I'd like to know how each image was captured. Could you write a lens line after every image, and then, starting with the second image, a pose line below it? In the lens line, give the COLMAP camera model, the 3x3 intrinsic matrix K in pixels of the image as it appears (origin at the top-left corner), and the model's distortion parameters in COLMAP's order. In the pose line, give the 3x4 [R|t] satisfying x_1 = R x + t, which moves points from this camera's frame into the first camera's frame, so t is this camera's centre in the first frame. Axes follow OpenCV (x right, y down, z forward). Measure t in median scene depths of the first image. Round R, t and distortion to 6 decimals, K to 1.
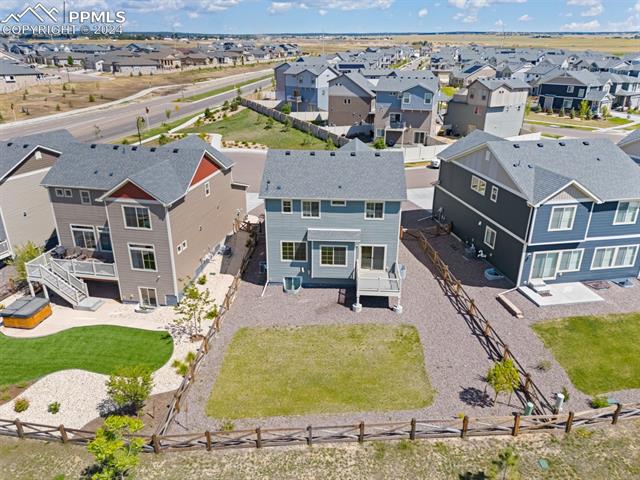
lens RADIAL K [[469.1, 0, 321.5], [0, 469.1, 238.3], [0, 0, 1]] dist [0.074571, -0.070250]
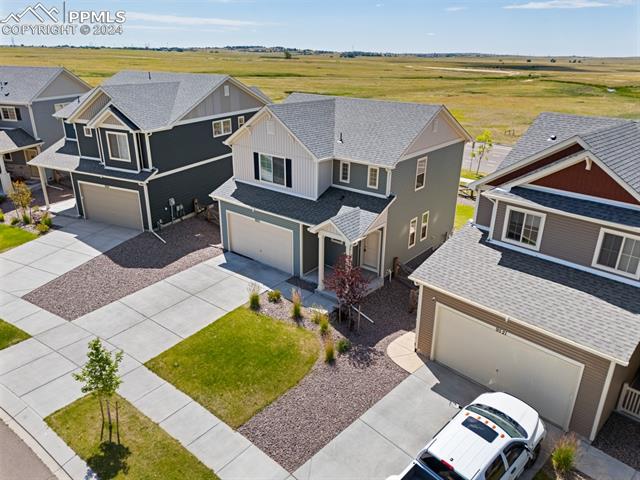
lens RADIAL K [[469.1, 0, 321.5], [0, 469.1, 238.3], [0, 0, 1]] dist [0.074571, -0.070250]
pose [[-0.815273, -0.234440, 0.529497, -0.393053], [0.204101, 0.739370, 0.641619, -0.546705], [-0.541915, 0.631166, -0.554939, 1.675062]]
